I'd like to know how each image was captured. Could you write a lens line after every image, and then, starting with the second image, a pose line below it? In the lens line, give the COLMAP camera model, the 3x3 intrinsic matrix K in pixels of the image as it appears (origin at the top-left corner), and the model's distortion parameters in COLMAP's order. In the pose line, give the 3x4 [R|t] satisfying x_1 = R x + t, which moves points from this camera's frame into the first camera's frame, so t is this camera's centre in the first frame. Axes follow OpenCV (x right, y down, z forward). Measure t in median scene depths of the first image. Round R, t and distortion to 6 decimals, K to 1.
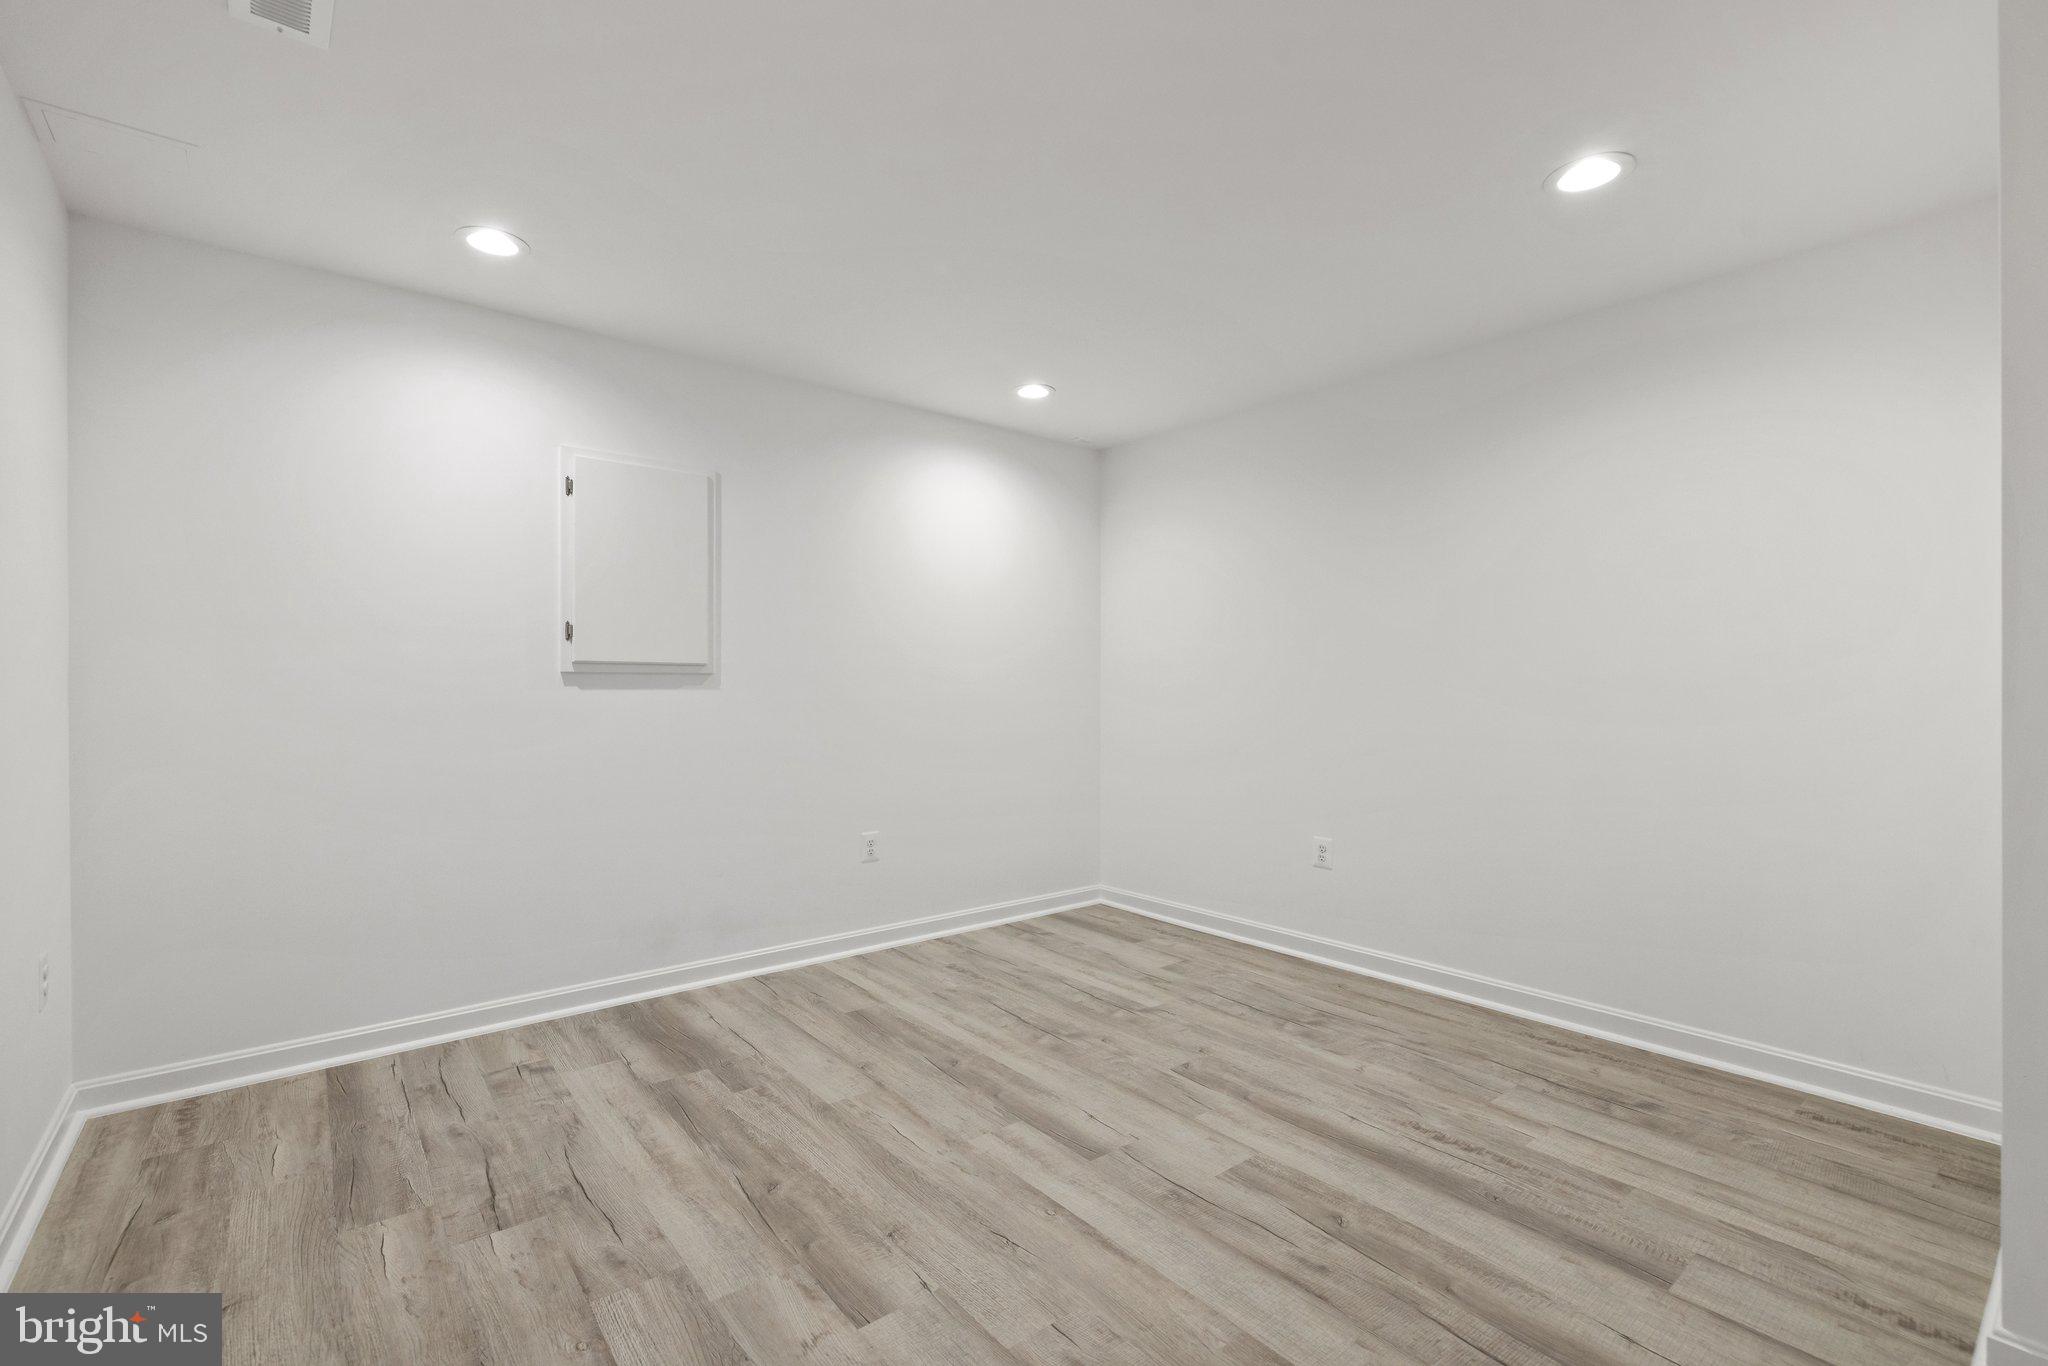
lens RADIAL K [[859.0, 0, 1026.9], [0, 859.0, 677.0], [0, 0, 1]] dist [0.000939, 0.000244]
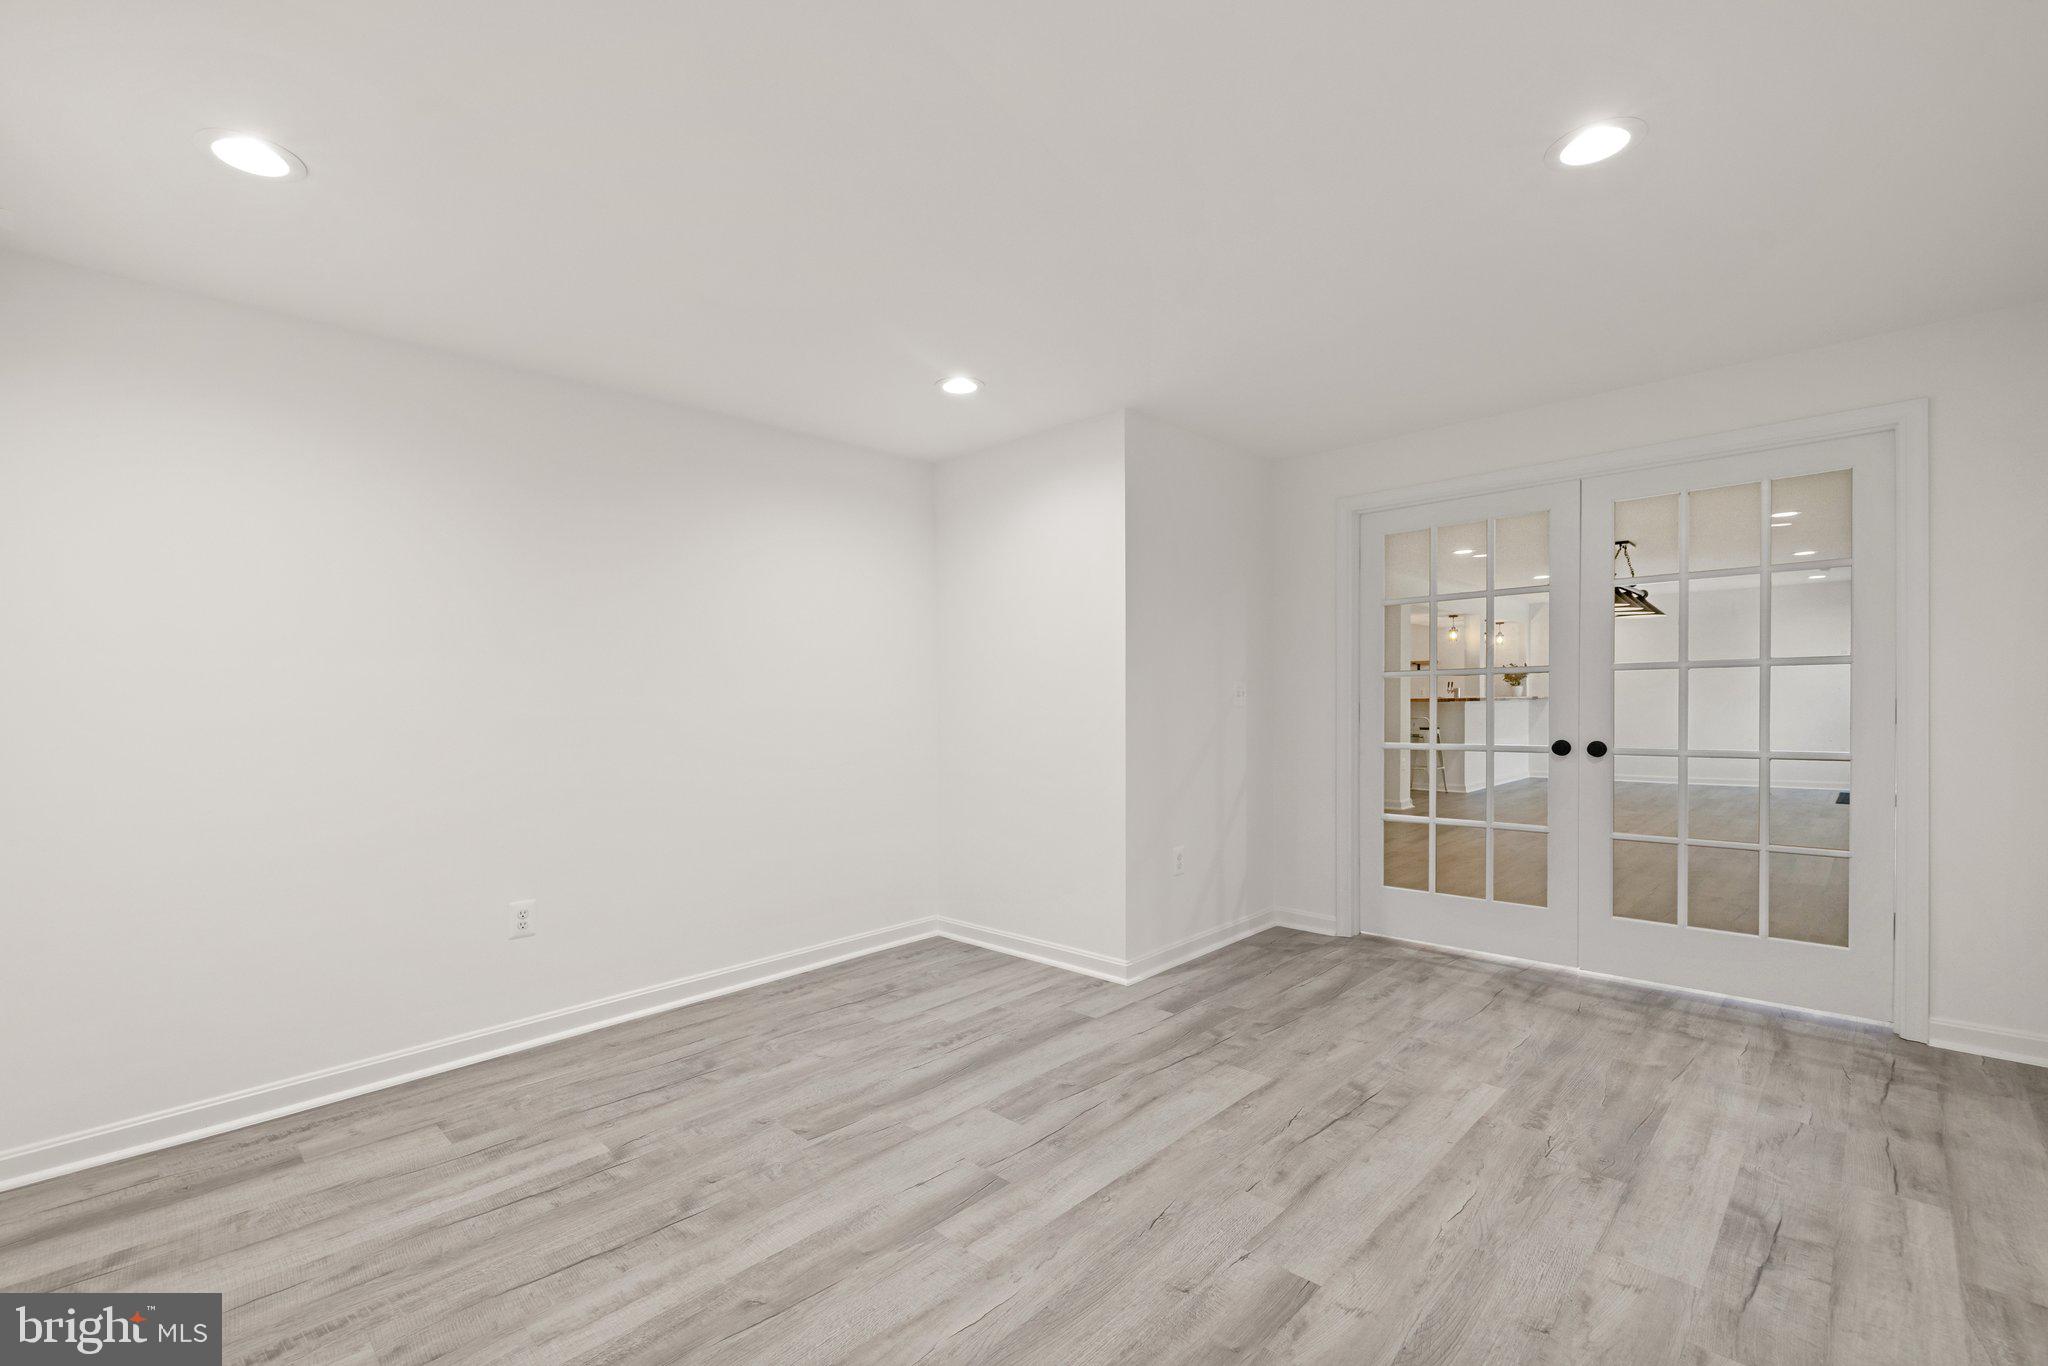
lens RADIAL K [[859.0, 0, 1026.9], [0, 859.0, 677.0], [0, 0, 1]] dist [0.000939, 0.000244]
pose [[-0.075372, 0.020740, 0.996940, -0.742876], [0.010413, 0.999746, -0.020011, 0.002675], [-0.997101, 0.008873, -0.075568, 0.846434]]
